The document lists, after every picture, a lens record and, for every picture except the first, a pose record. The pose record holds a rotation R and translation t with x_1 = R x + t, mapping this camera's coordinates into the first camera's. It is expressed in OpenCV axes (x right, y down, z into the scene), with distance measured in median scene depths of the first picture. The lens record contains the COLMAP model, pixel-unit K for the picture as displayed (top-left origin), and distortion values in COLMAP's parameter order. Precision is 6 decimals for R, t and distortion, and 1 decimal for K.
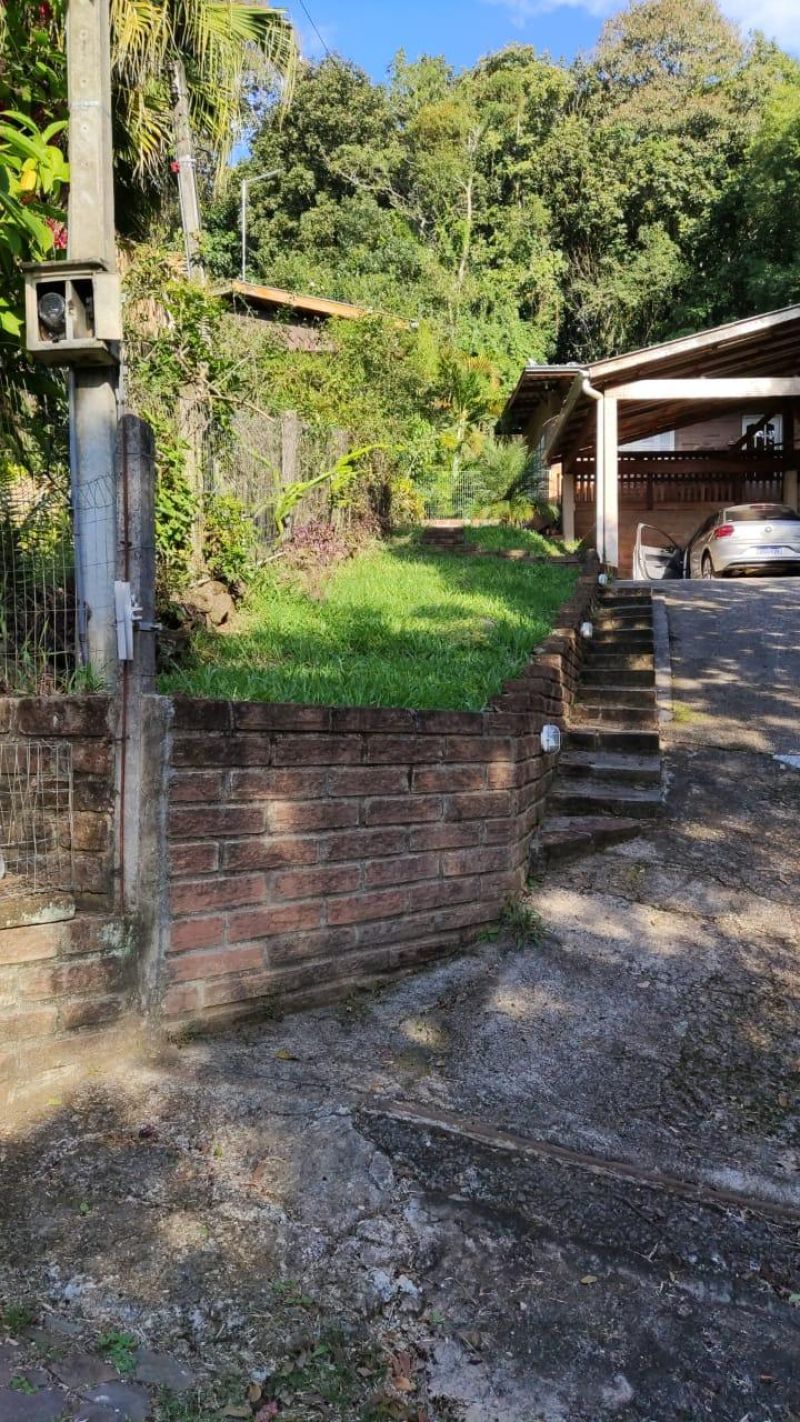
lens RADIAL K [[1039.5, 0, 400.0], [0, 1039.5, 711.0], [0, 0, 1]] dist [0.126733, -0.203859]
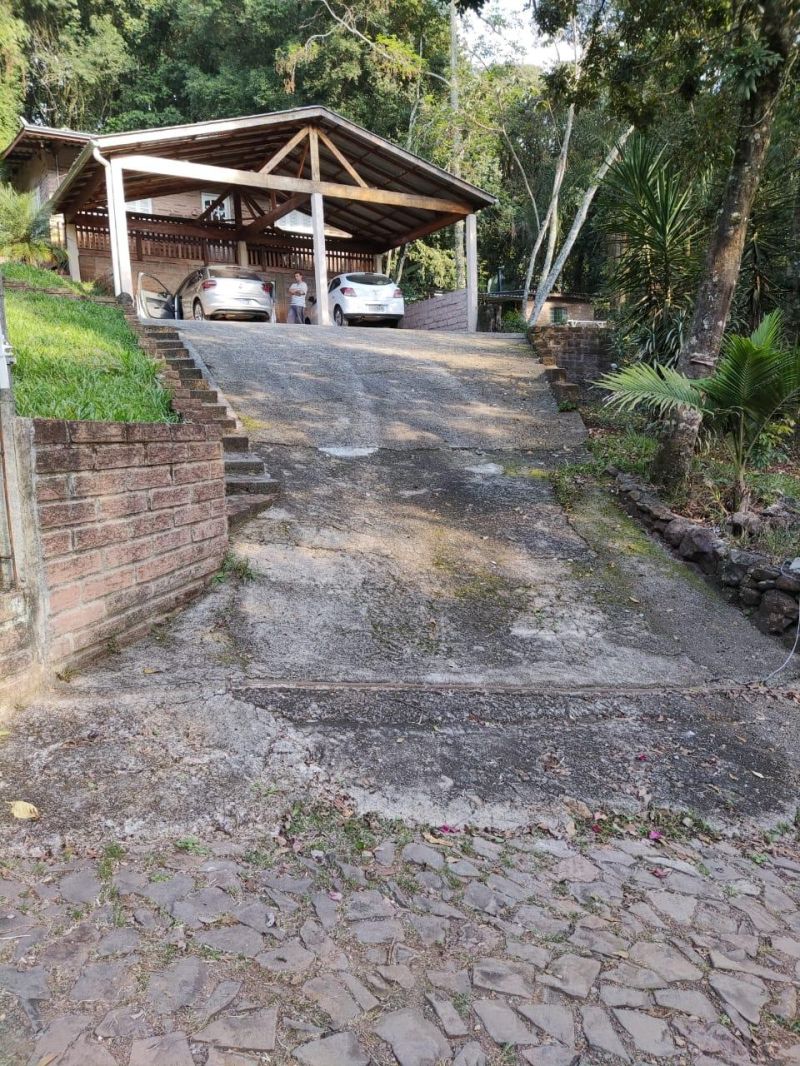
lens RADIAL K [[781.6, 0, 400.0], [0, 781.6, 533.0], [0, 0, 1]] dist [0.063896, -0.083398]
pose [[0.830494, -0.103438, 0.547340, -0.327479], [0.023477, 0.988234, 0.151138, -0.008821], [-0.556533, -0.112669, 0.823150, -0.037524]]
